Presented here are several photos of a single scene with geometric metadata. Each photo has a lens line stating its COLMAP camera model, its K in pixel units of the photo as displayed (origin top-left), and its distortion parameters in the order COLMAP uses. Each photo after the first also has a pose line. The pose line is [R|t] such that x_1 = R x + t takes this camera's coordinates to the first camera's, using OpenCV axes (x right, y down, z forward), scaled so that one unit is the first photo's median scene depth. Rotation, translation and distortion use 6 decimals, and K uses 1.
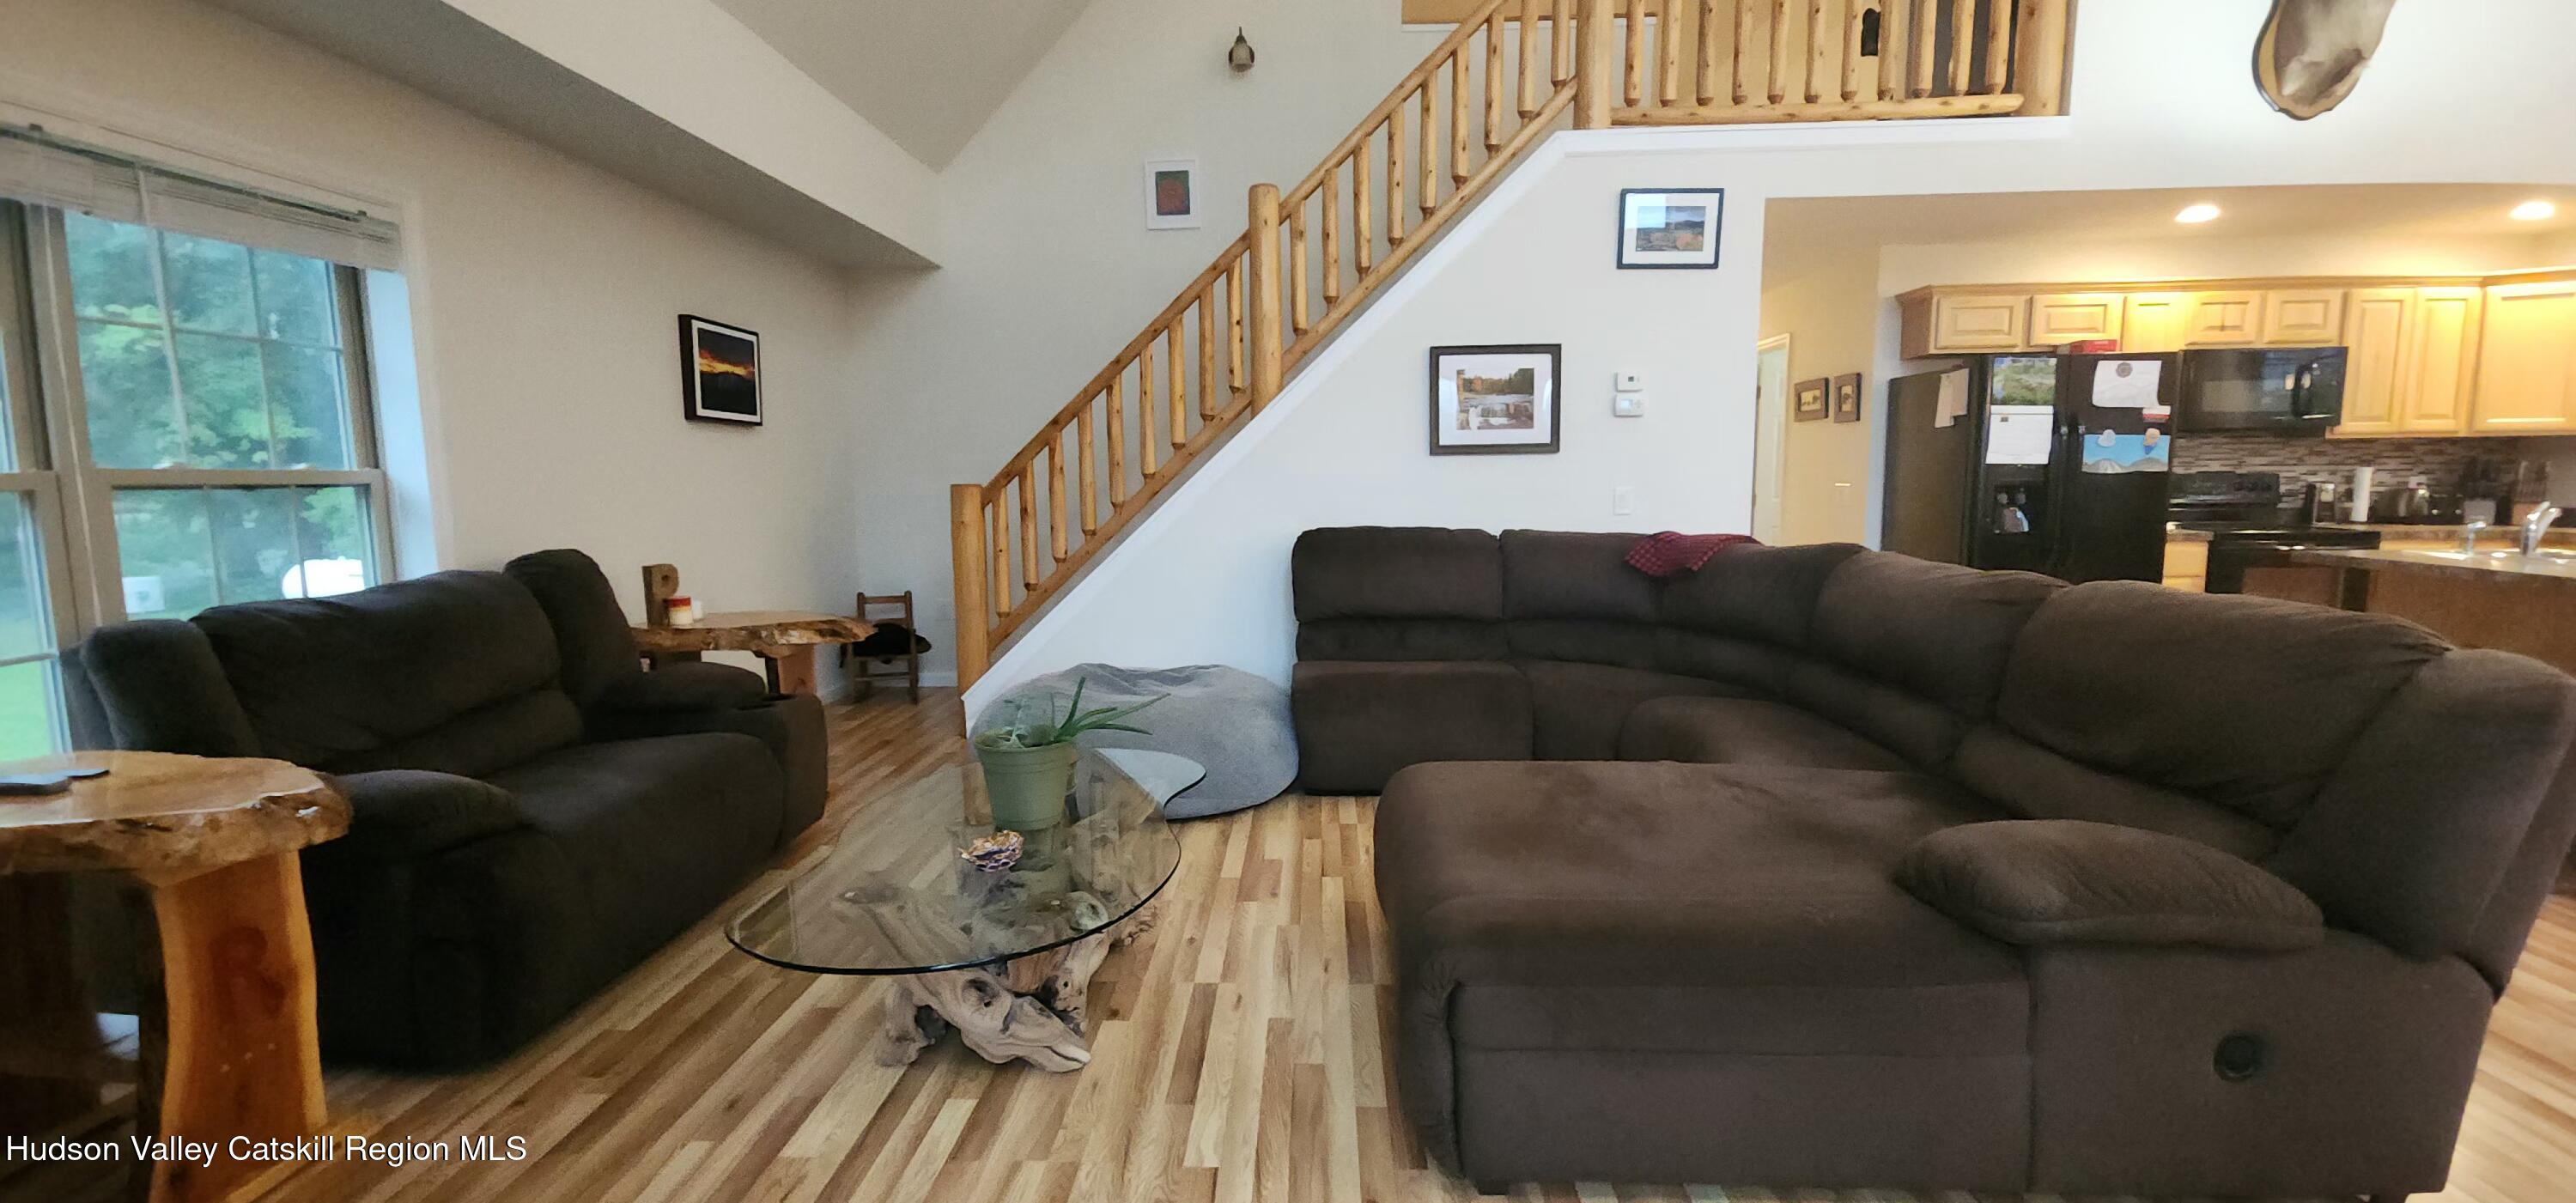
lens RADIAL K [[1063.6, 0, 1281.4], [0, 1063.6, 614.3], [0, 0, 1]] dist [0.002607, -0.000091]
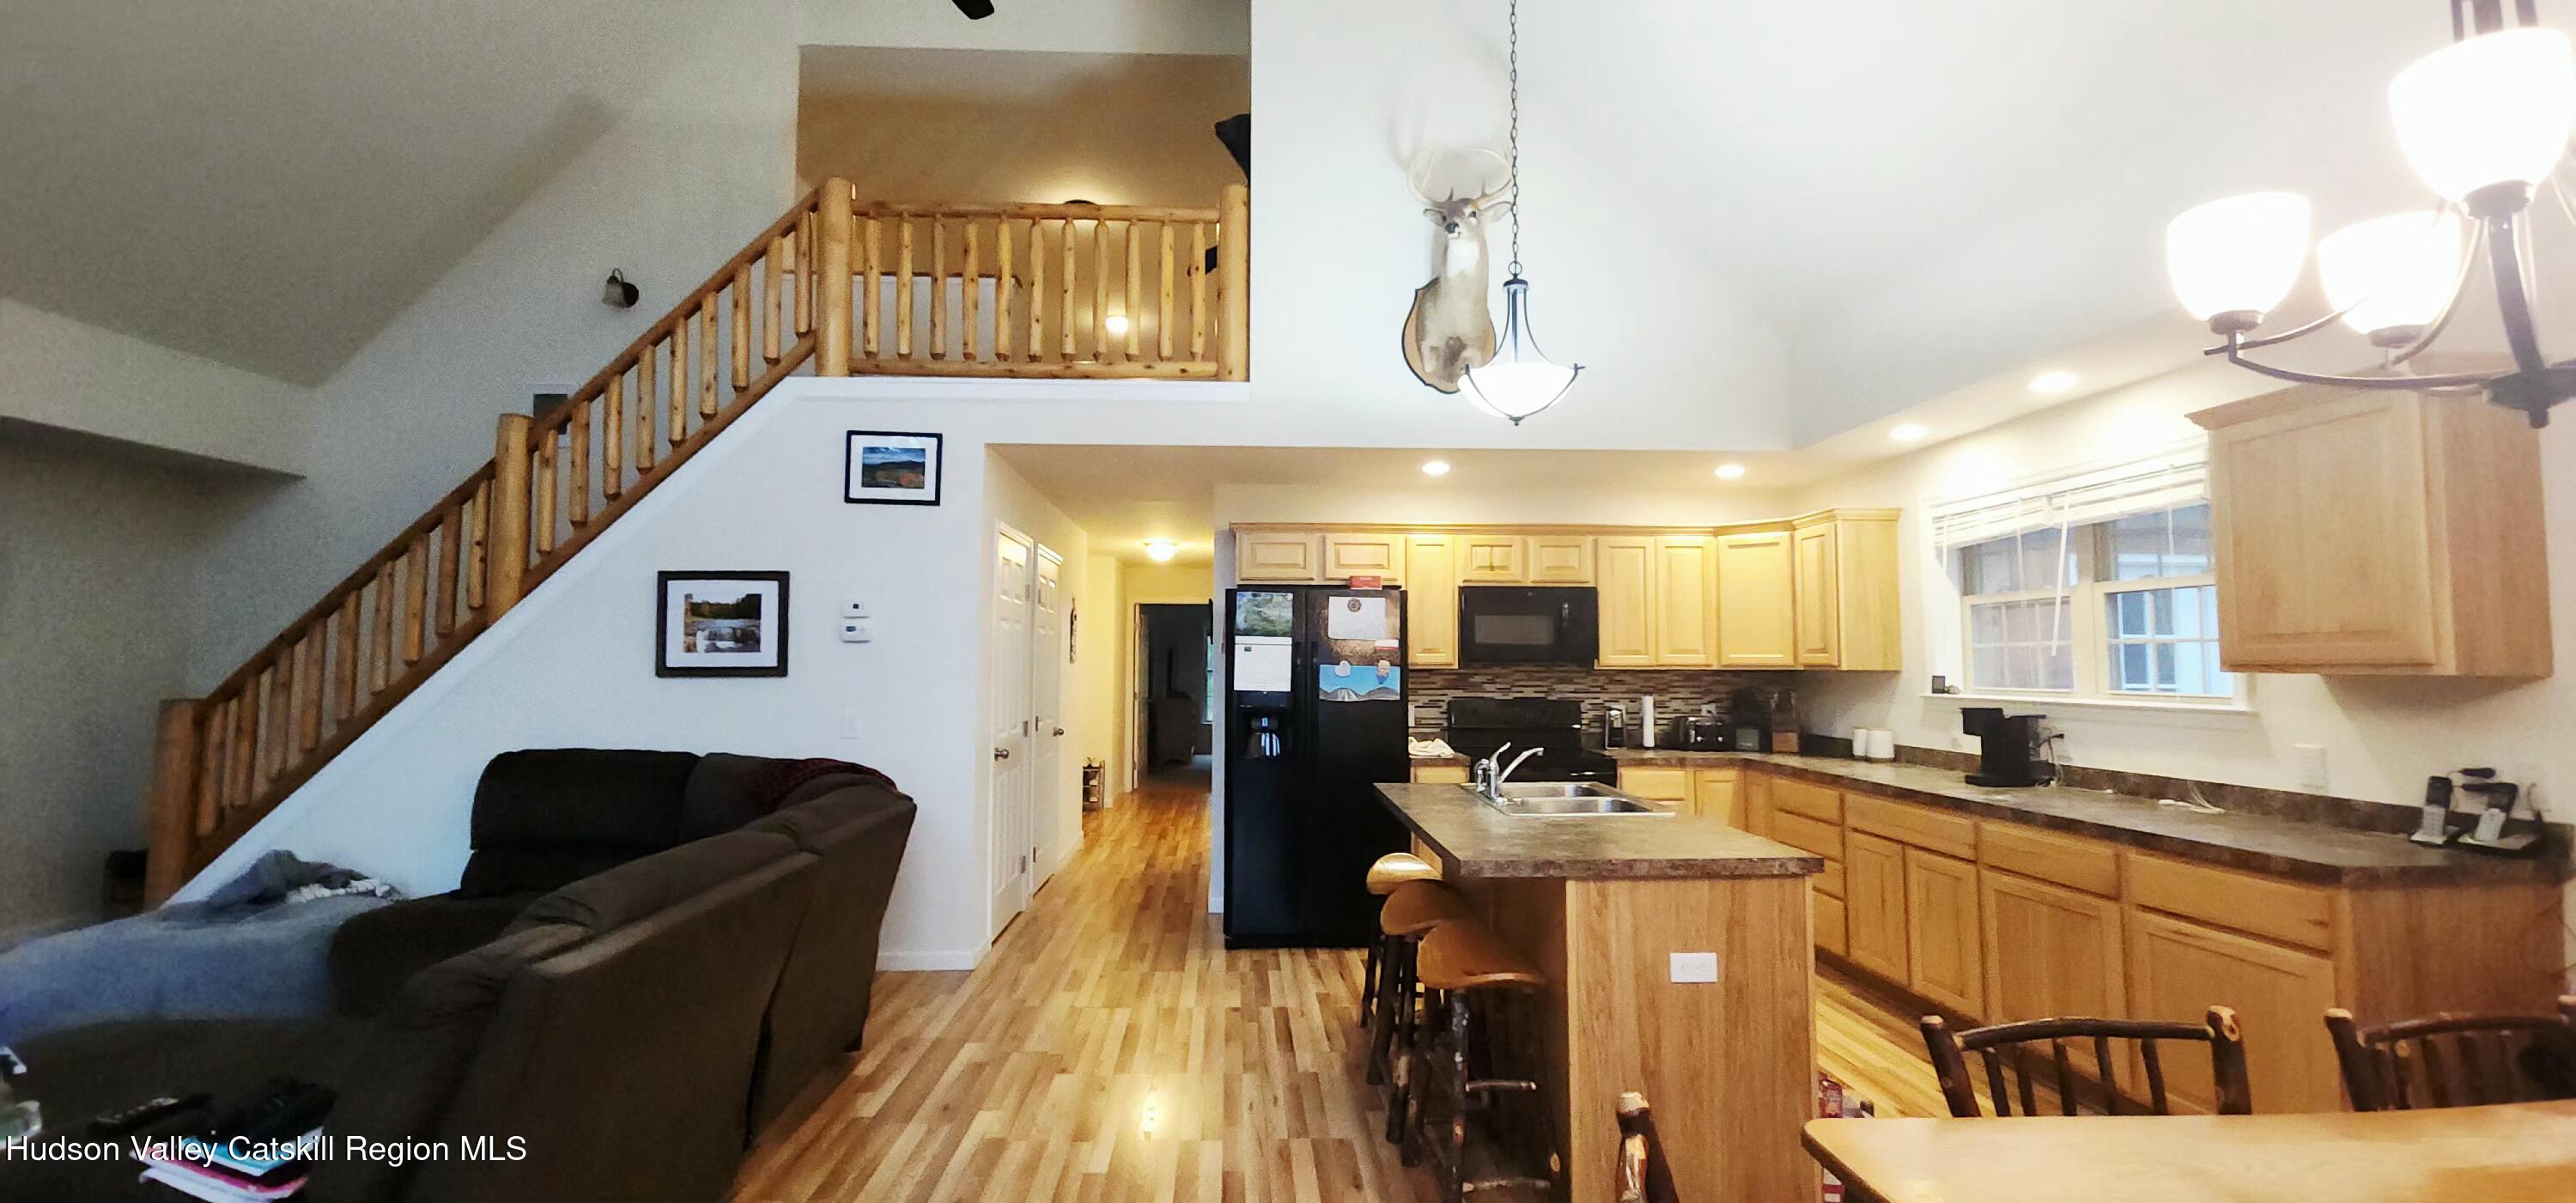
lens RADIAL K [[1063.6, 0, 1286.2], [0, 1063.6, 602.5], [0, 0, 1]] dist [0.002607, -0.000091]
pose [[0.996108, 0.017800, 0.086325, 0.644942], [-0.000618, 0.980782, -0.195108, -0.023566], [-0.088139, 0.194296, 0.976975, -0.042890]]
